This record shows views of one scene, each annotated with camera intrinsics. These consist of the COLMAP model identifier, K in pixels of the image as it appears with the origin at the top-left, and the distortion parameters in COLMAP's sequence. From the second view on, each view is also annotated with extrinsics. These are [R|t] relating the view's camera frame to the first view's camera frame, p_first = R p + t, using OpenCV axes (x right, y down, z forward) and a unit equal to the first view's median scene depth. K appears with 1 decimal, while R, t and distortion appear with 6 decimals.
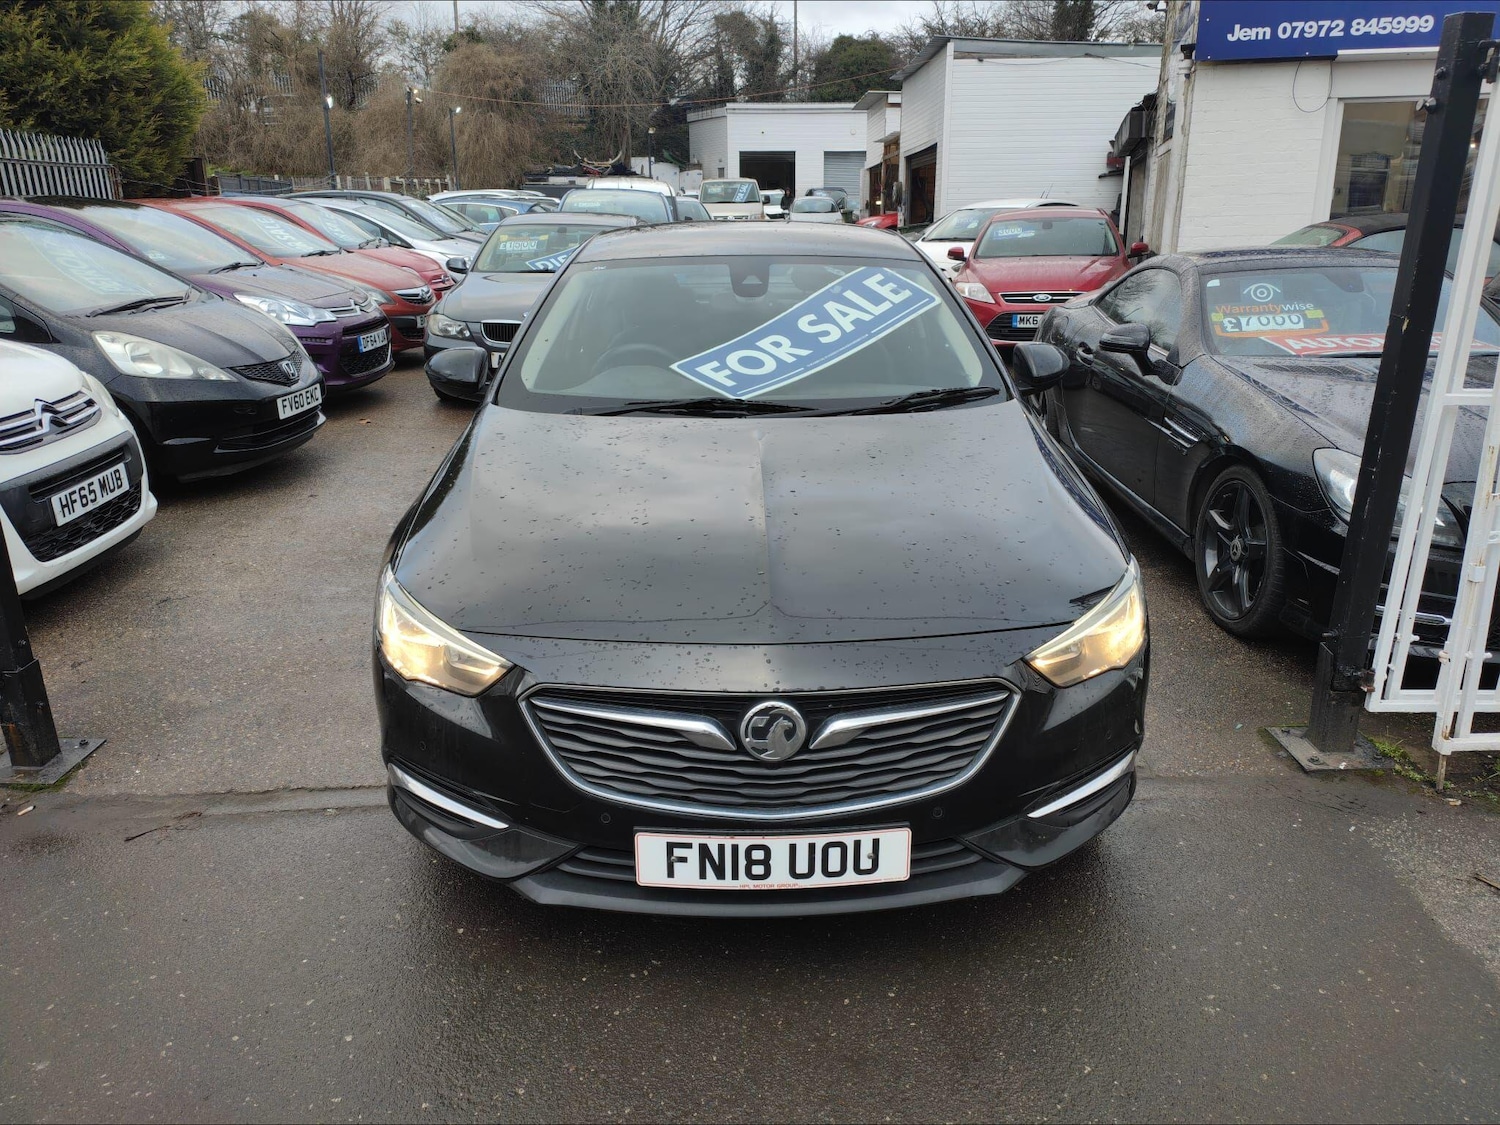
lens RADIAL K [[1055.6, 0, 782.6], [0, 1055.6, 561.8], [0, 0, 1]] dist [0.095825, -0.085871]
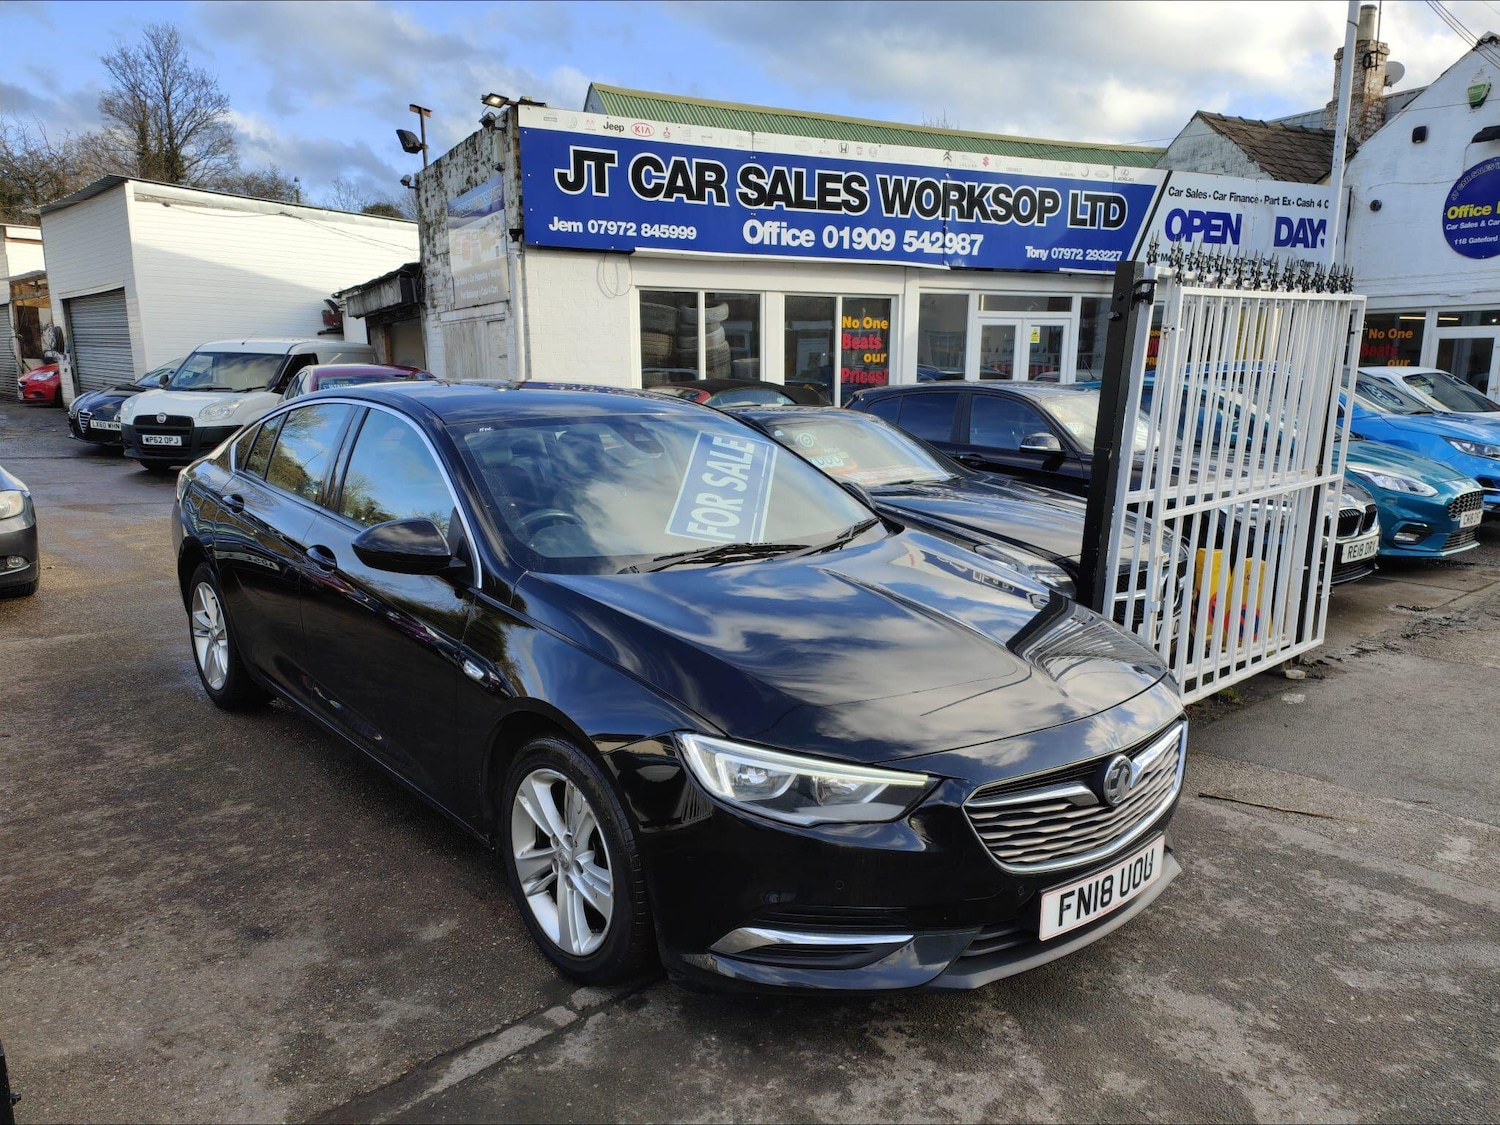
lens RADIAL K [[1092.2, 0, 722.5], [0, 1092.2, 593.1], [0, 0, 1]] dist [0.119614, -0.106522]
pose [[0.774518, -0.119339, 0.621192, -0.226313], [0.189090, 0.980818, -0.047334, -0.017120], [-0.603628, 0.154122, 0.782227, 0.037192]]
